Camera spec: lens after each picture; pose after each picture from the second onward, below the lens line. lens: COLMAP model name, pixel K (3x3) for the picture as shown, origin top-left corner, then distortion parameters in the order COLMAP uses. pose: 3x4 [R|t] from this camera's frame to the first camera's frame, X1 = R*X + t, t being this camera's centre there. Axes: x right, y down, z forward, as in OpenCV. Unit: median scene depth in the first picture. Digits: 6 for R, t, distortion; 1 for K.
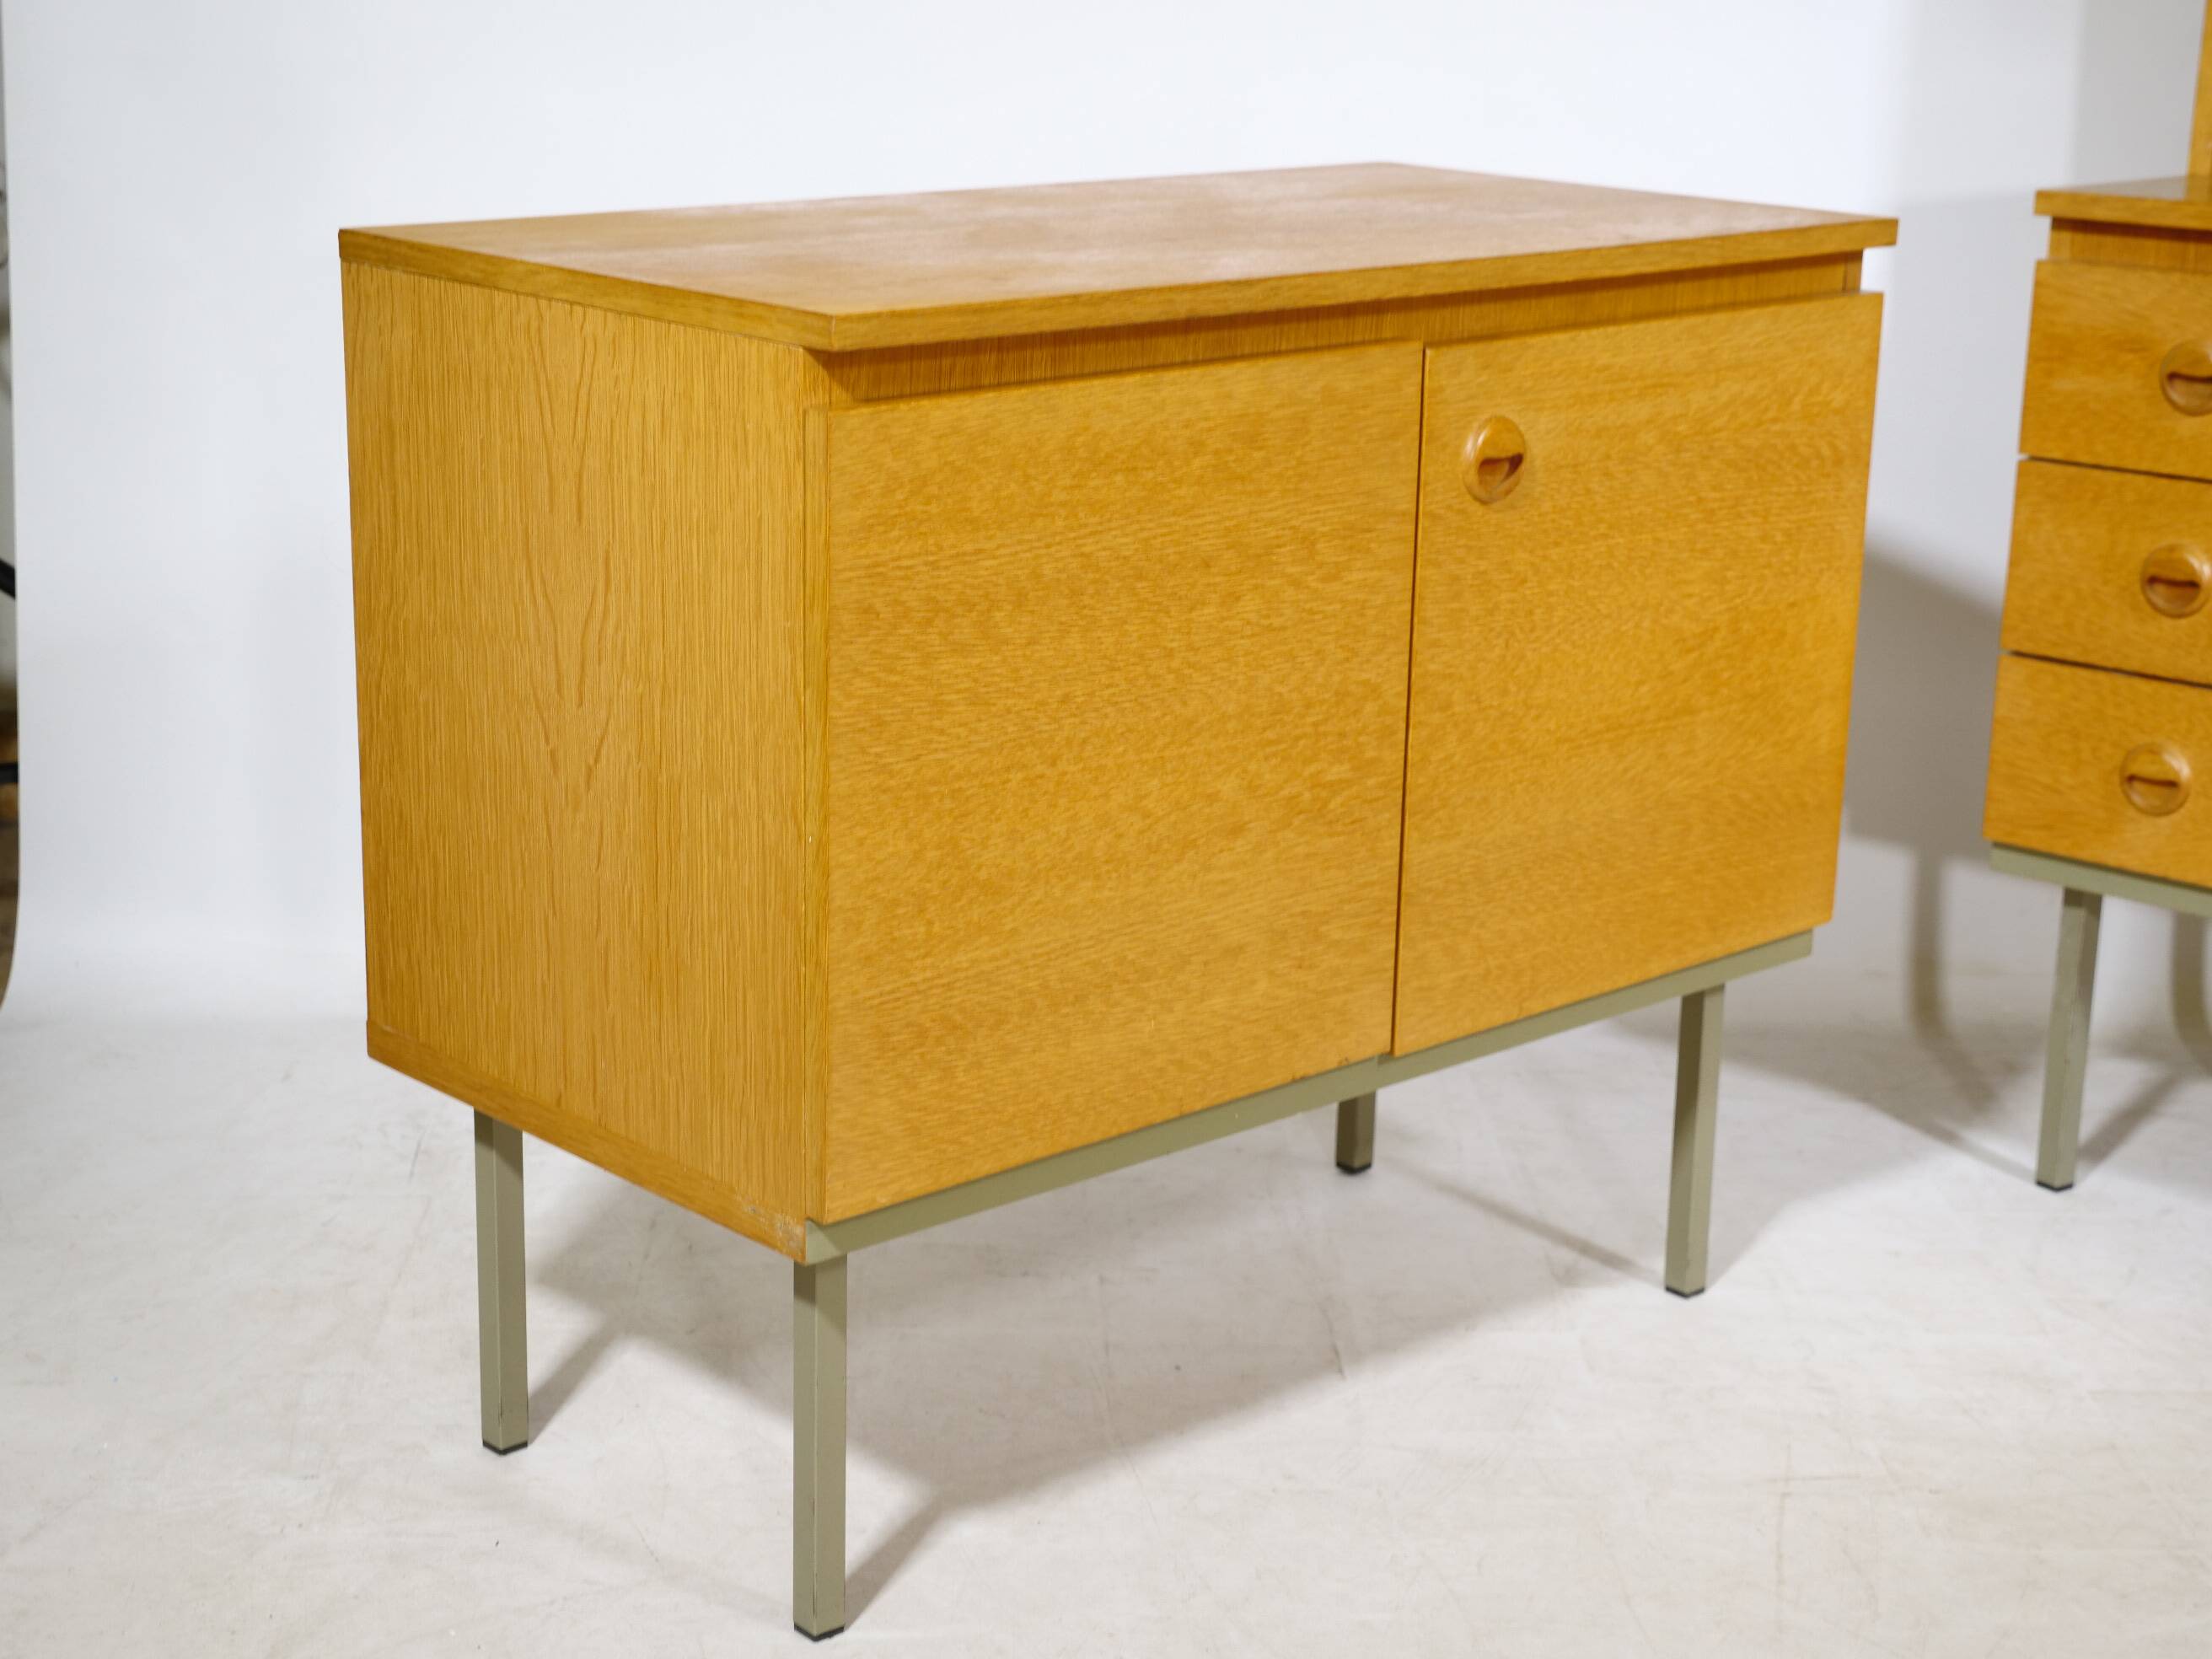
lens RADIAL K [[3621.0, 0, 1106.0], [0, 3621.0, 829.5], [0, 0, 1]] dist [0.018684, 0.181833]
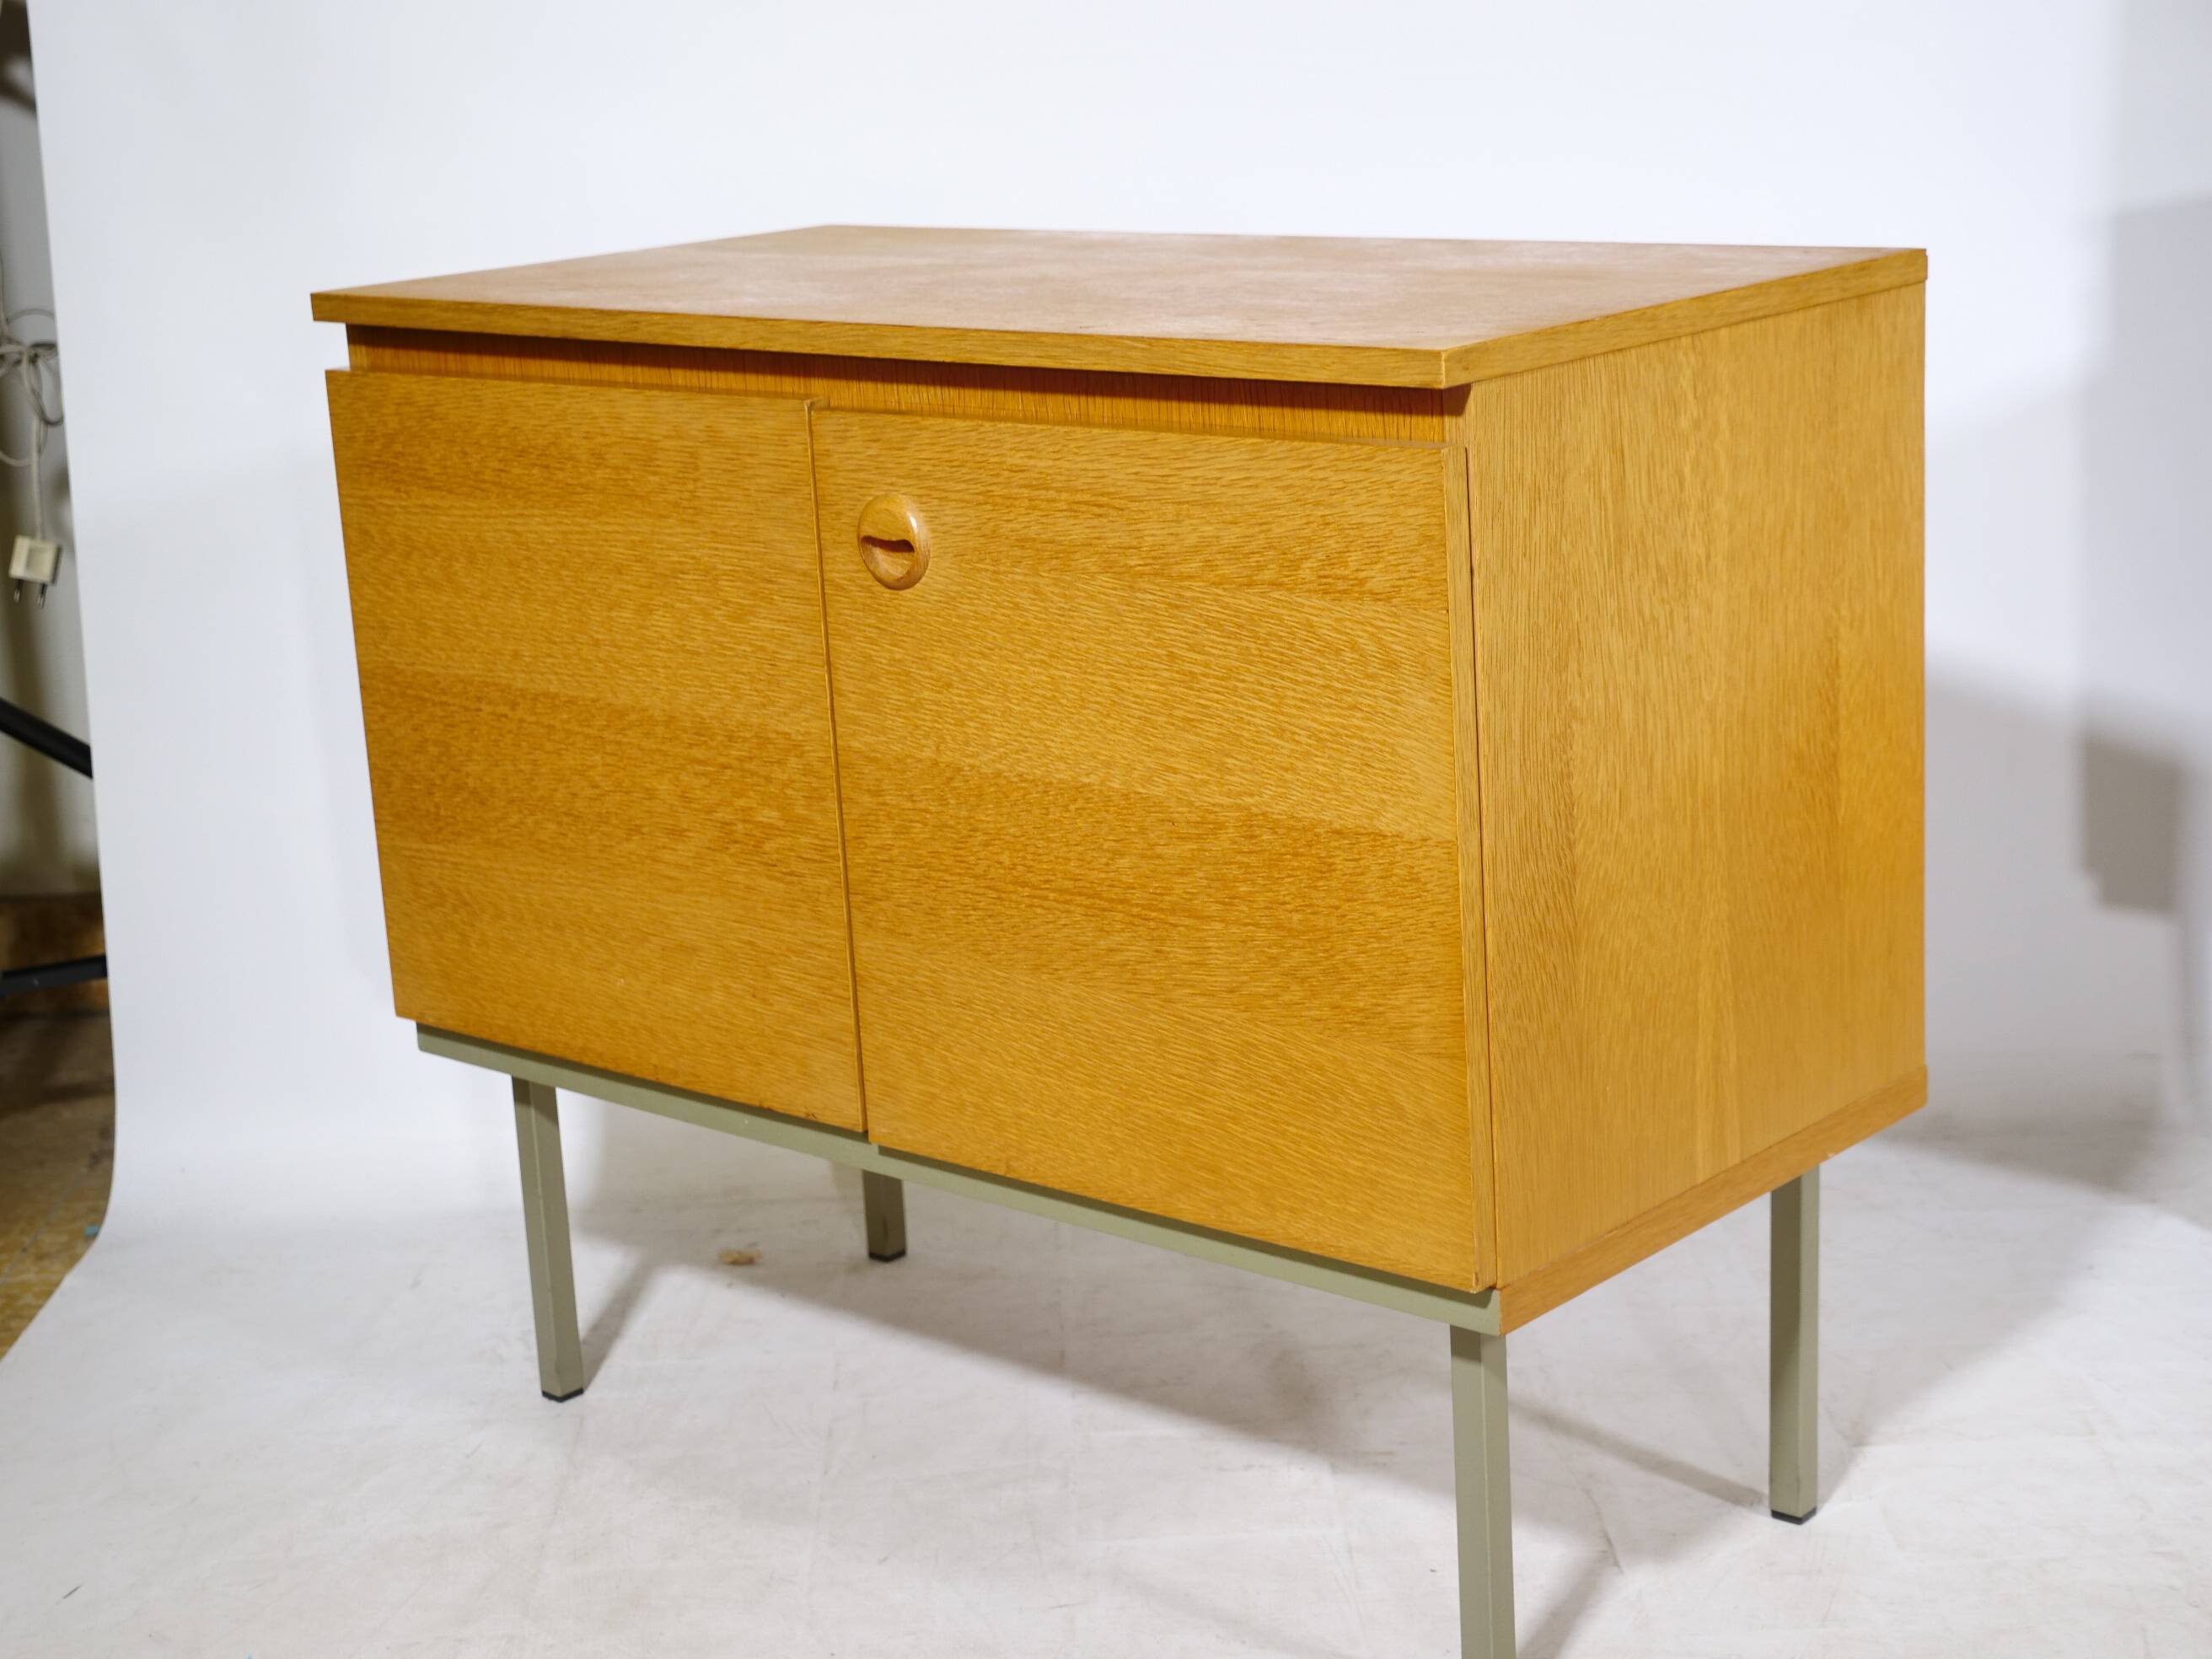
lens RADIAL K [[3621.0, 0, 1106.0], [0, 3621.0, 829.5], [0, 0, 1]] dist [0.018684, 0.181833]
pose [[0.103305, 0.217269, -0.970630, 1.048892], [-0.214895, 0.957679, 0.191499, -0.224649], [0.971158, 0.188800, 0.145623, 0.944768]]
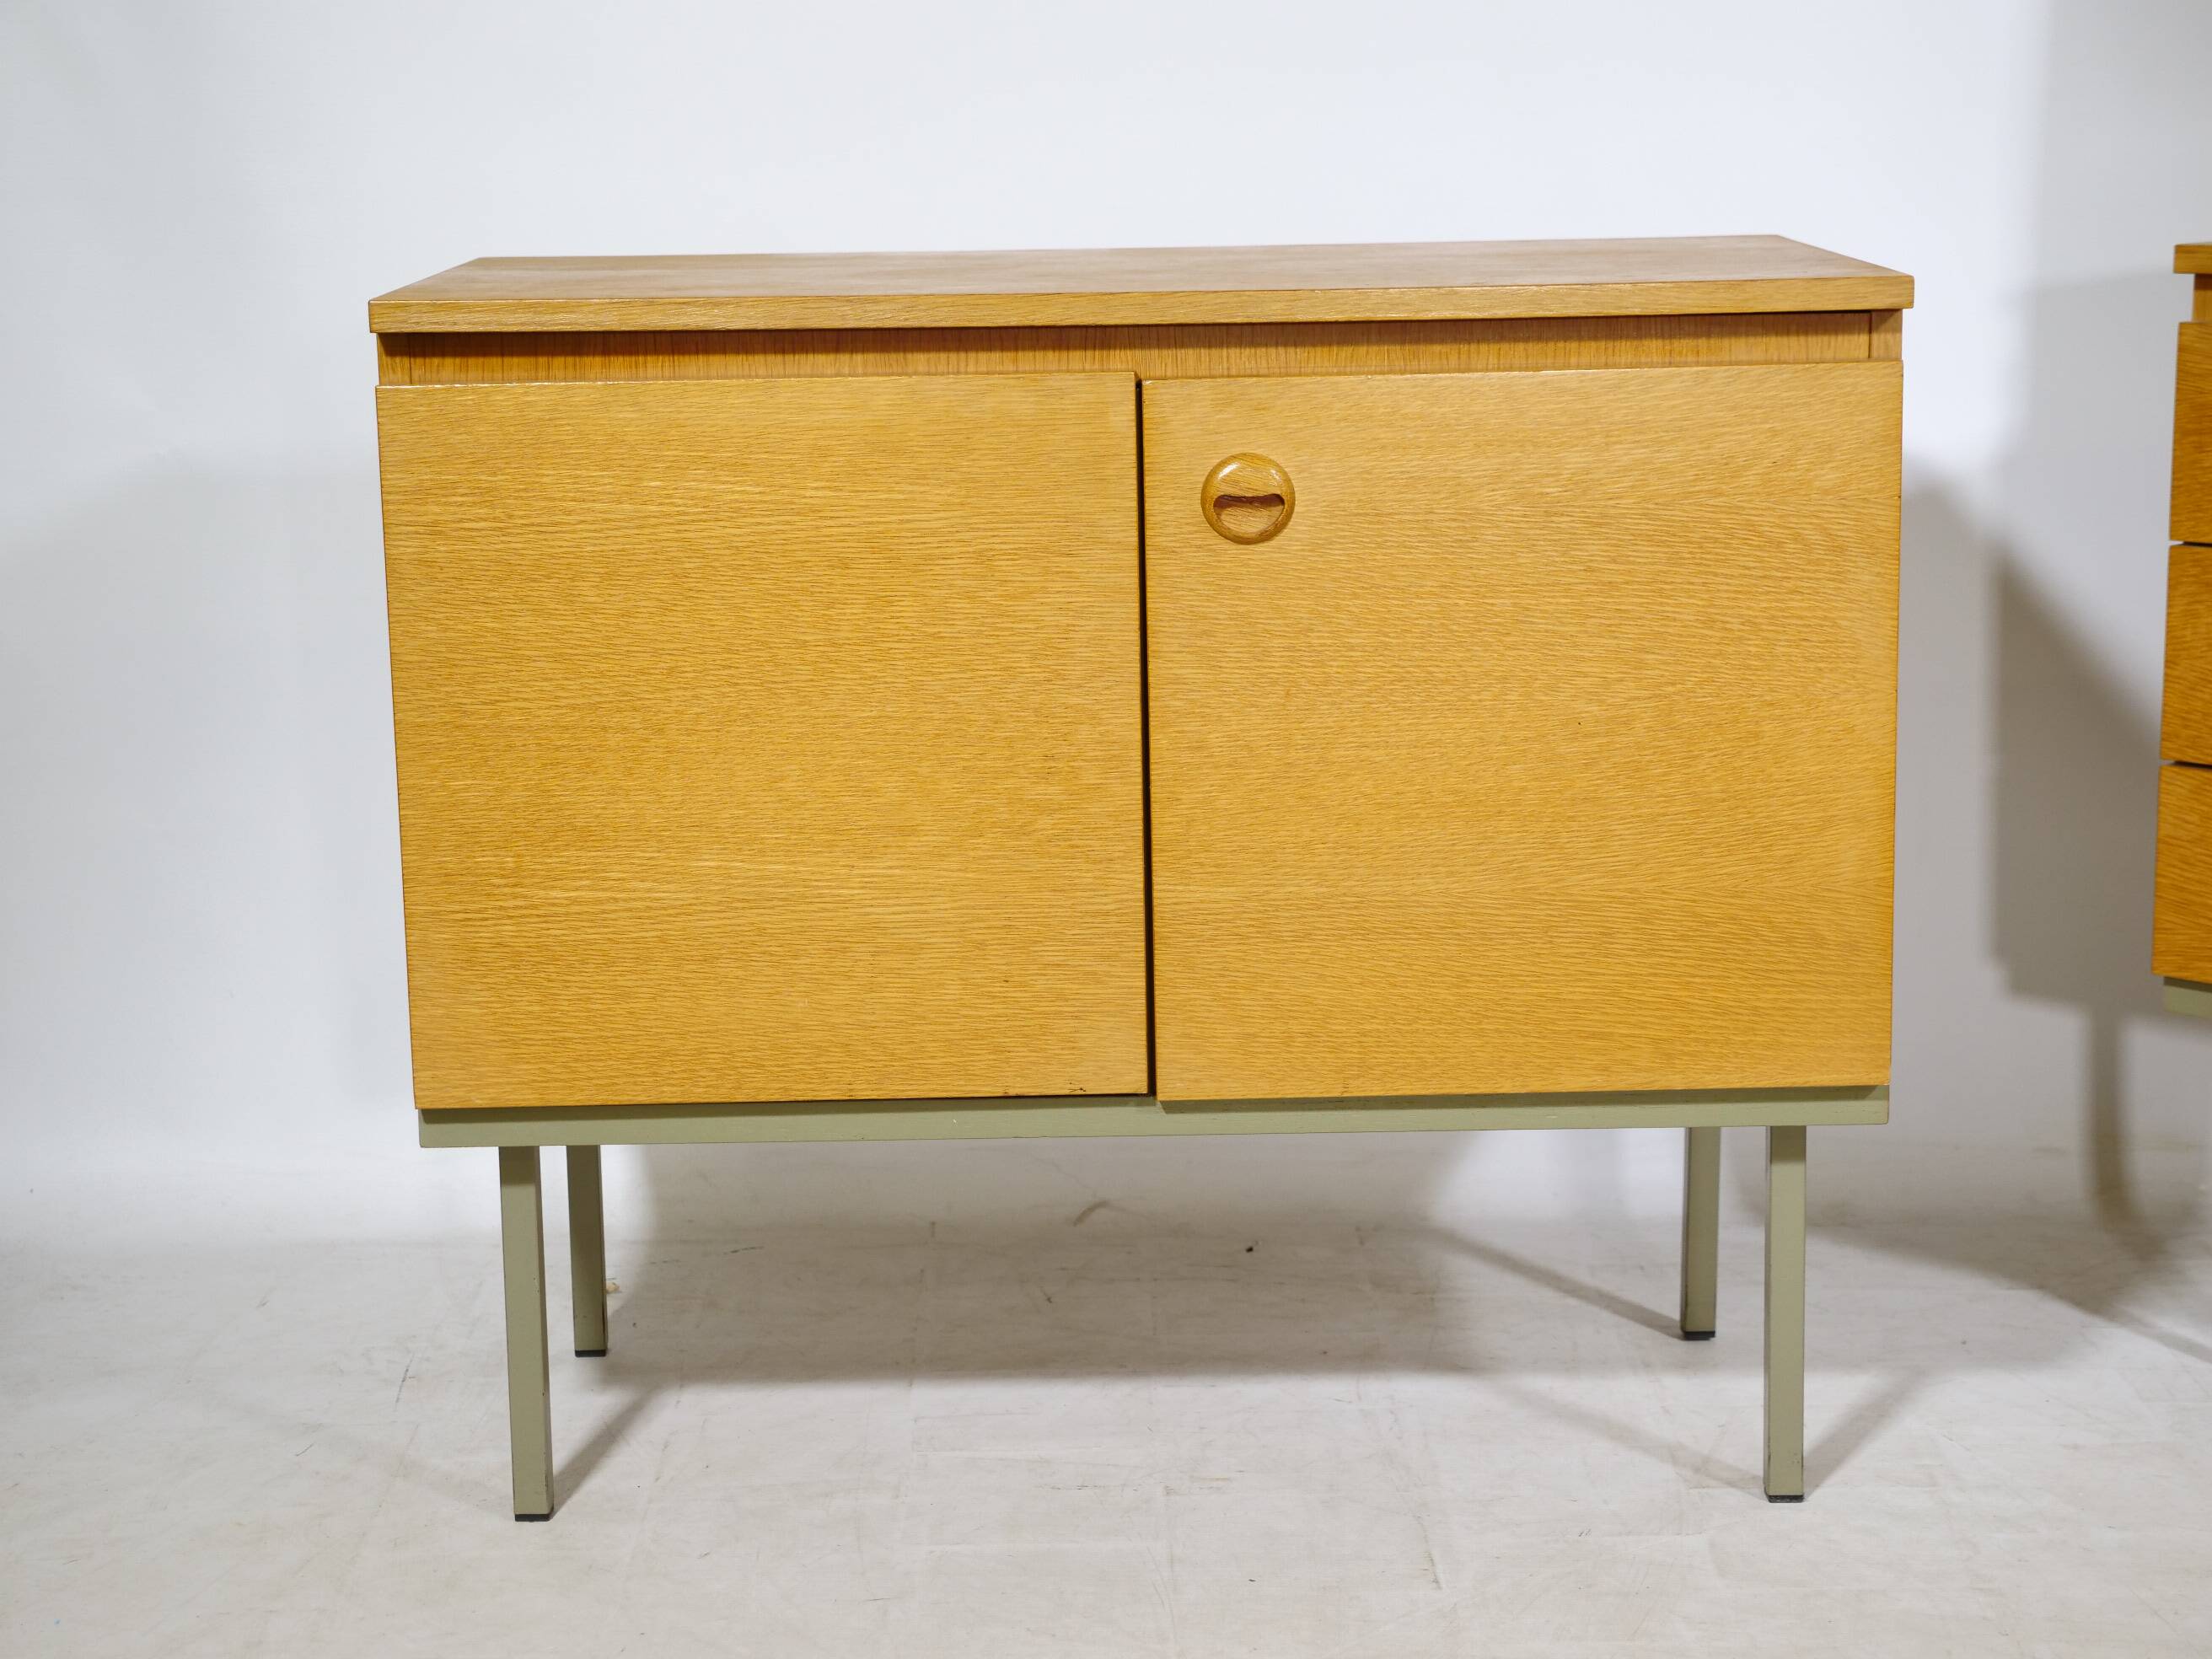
lens RADIAL K [[3972.4, 0, 1092.2], [0, 3972.4, 820.0], [0, 0, 1]] dist [0.067943, 0.407395]
pose [[0.739500, 0.100635, -0.665592, 0.812545], [-0.148482, 0.988794, -0.015468, 0.006955], [0.656577, 0.110267, 0.746155, 0.181545]]
